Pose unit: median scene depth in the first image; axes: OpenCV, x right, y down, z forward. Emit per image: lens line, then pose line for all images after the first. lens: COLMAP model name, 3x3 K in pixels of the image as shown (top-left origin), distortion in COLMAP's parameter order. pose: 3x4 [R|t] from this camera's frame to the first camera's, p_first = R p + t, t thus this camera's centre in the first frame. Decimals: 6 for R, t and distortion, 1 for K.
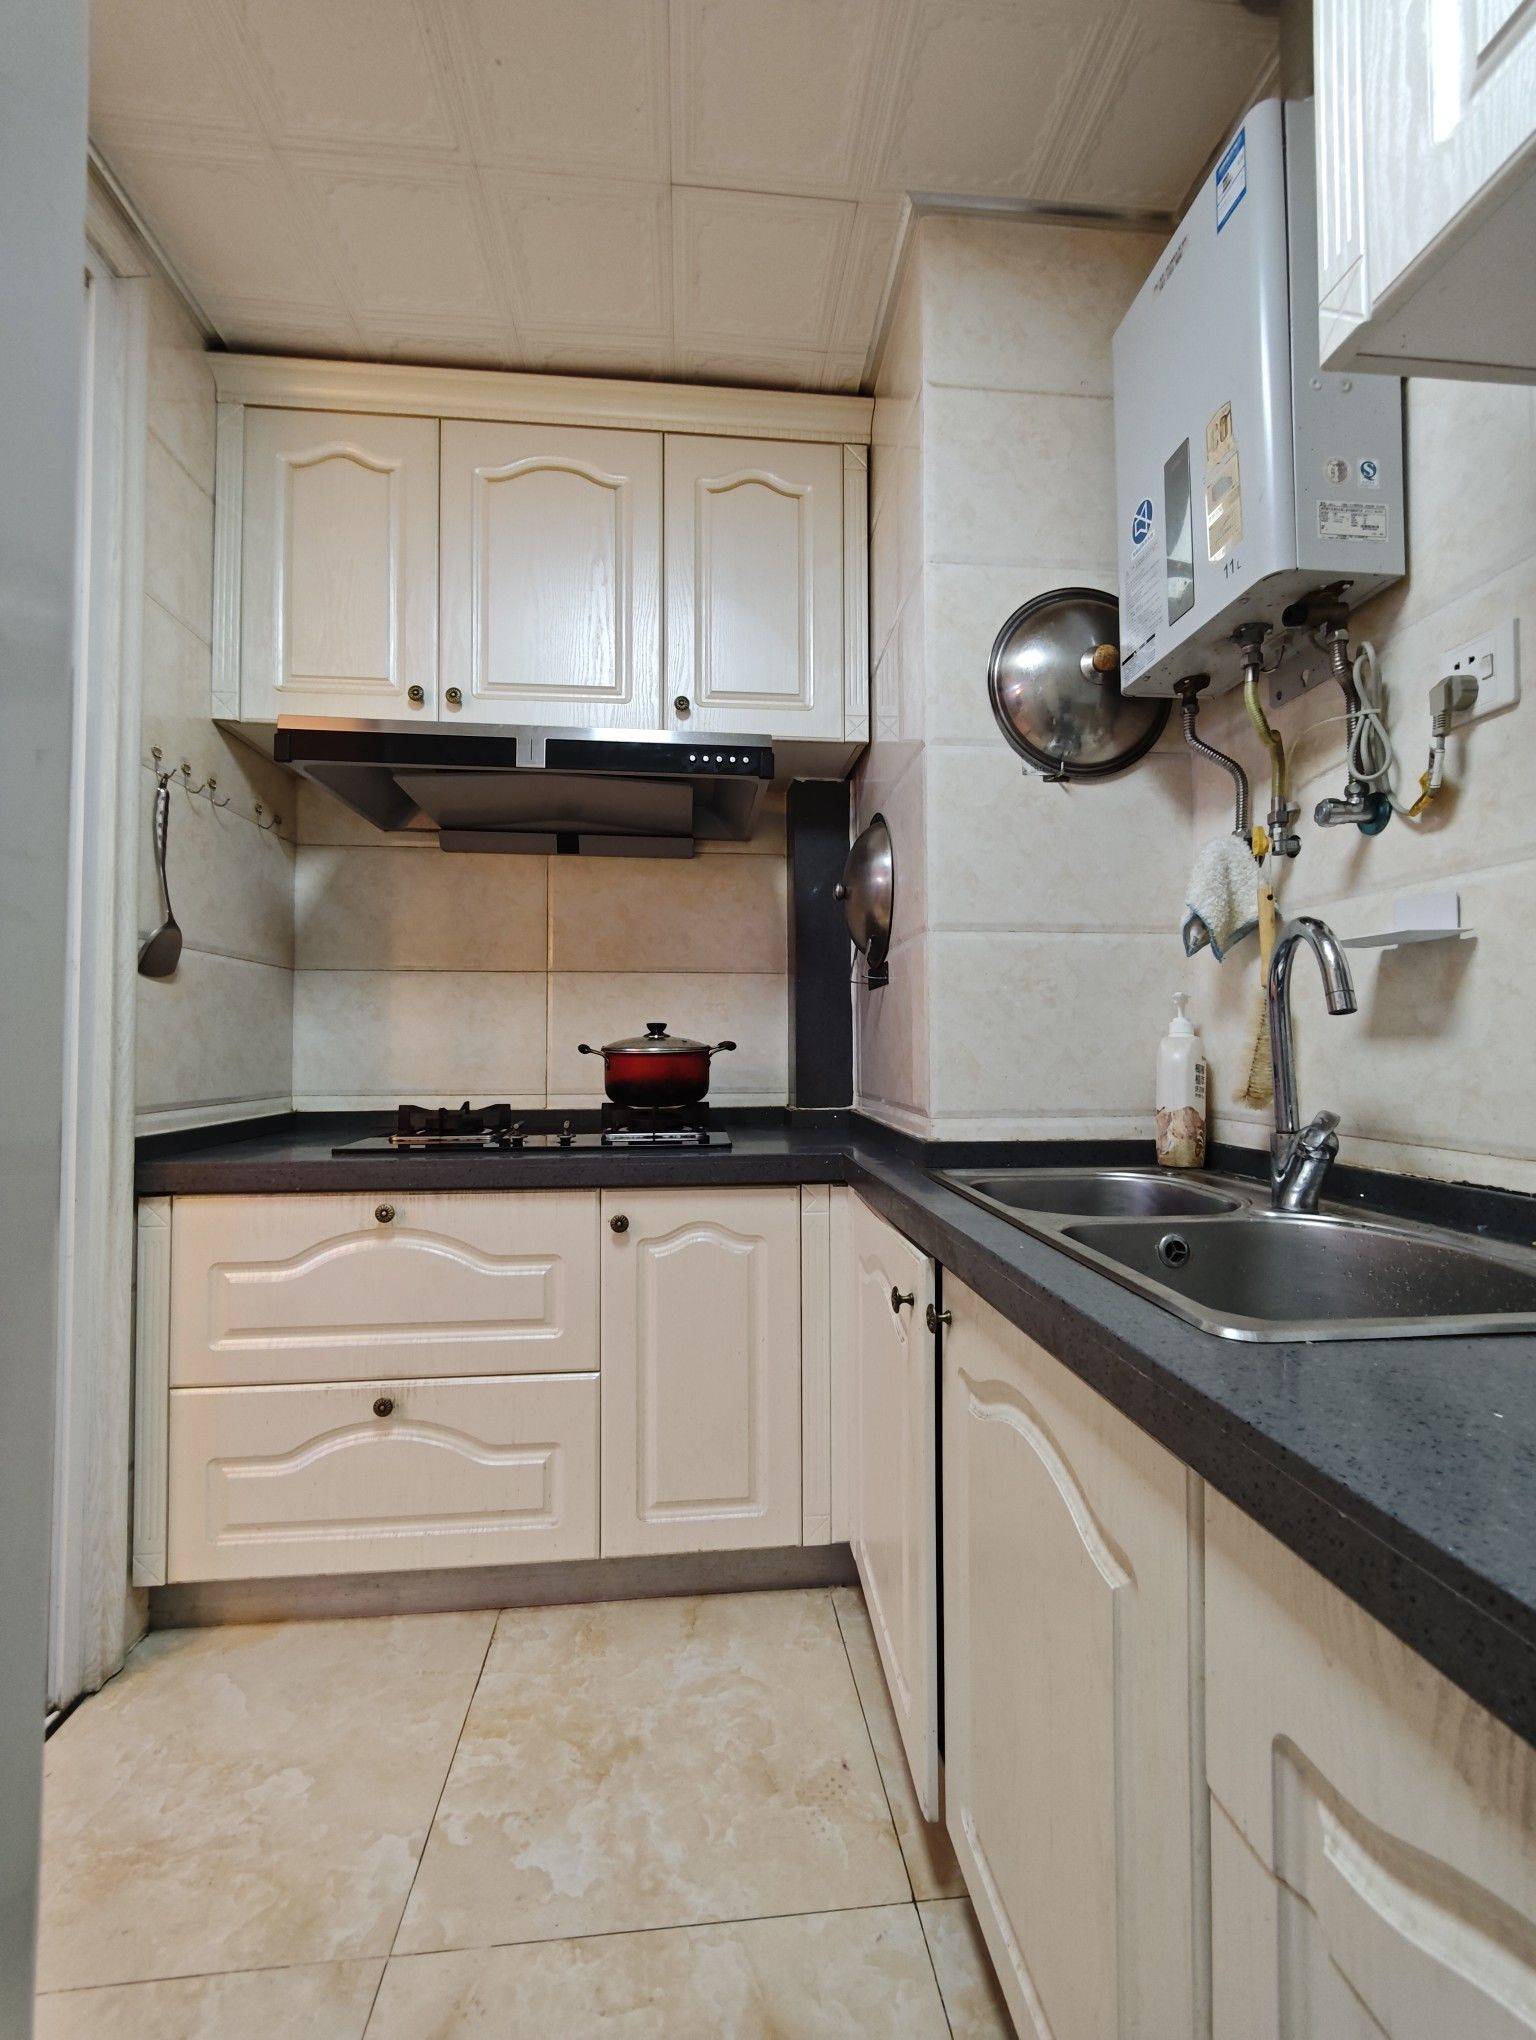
lens RADIAL K [[840.7, 0, 768.5], [0, 840.7, 1023.2], [0, 0, 1]] dist [-0.000132, 0.000035]
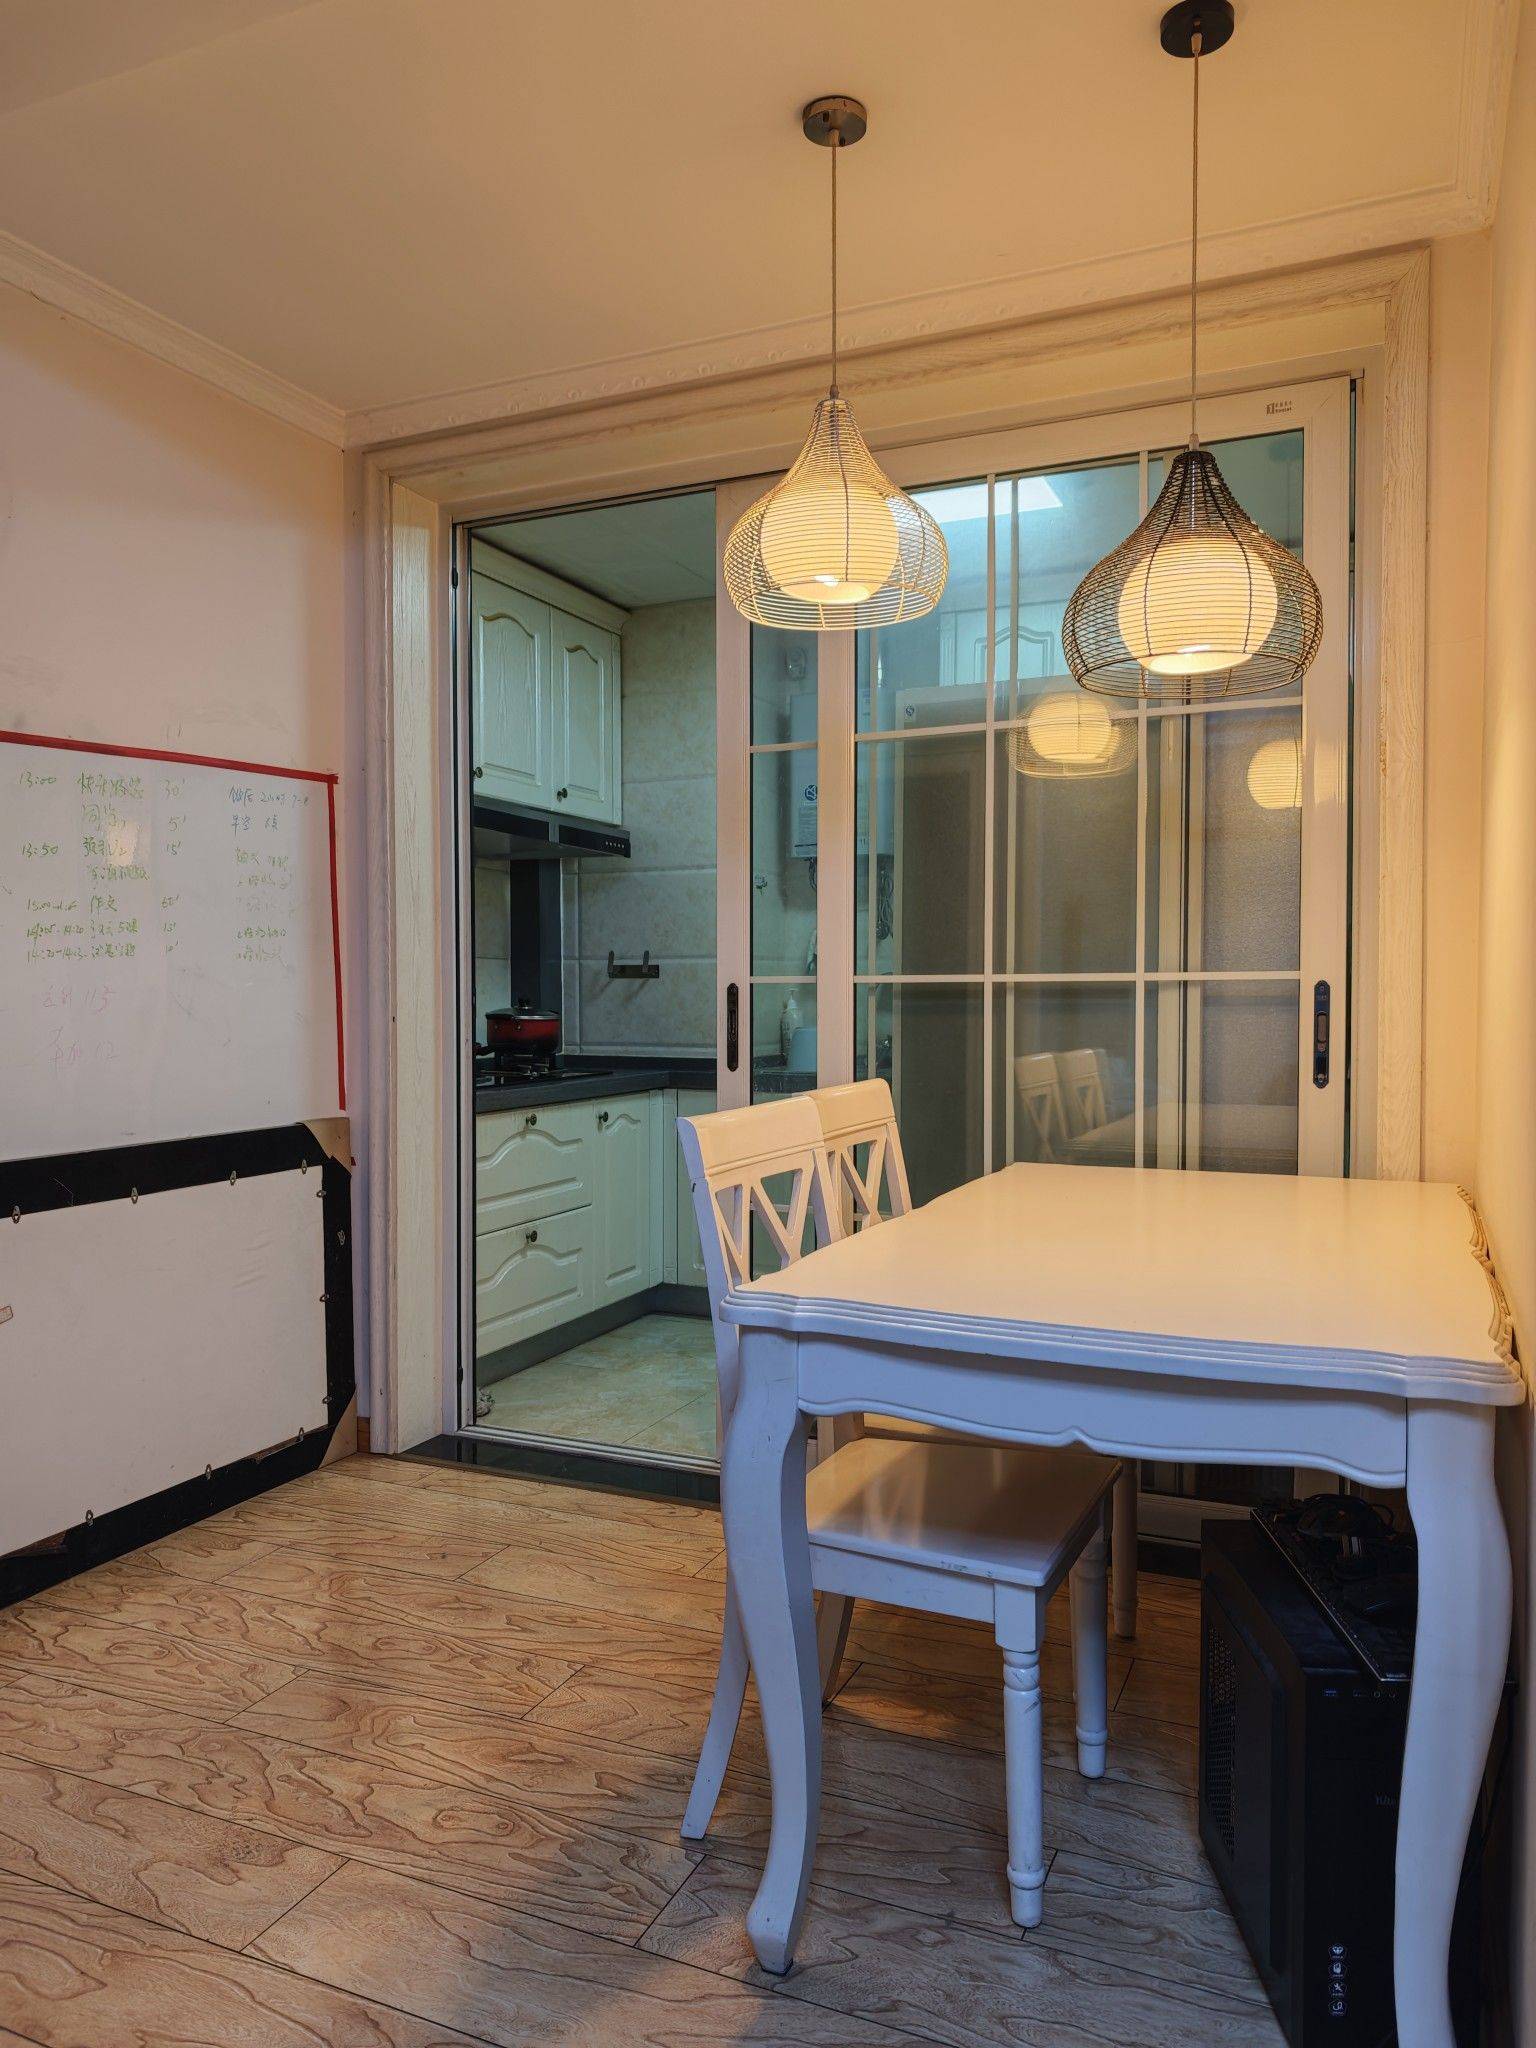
lens RADIAL K [[1426.3, 0, 774.8], [0, 1426.3, 1018.3], [0, 0, 1]] dist [0.008627, 0.007170]
pose [[0.492672, -0.026982, 0.869797, -2.544565], [-0.016793, 0.999038, 0.040503, -0.088930], [-0.870053, -0.034561, 0.491745, -0.743720]]
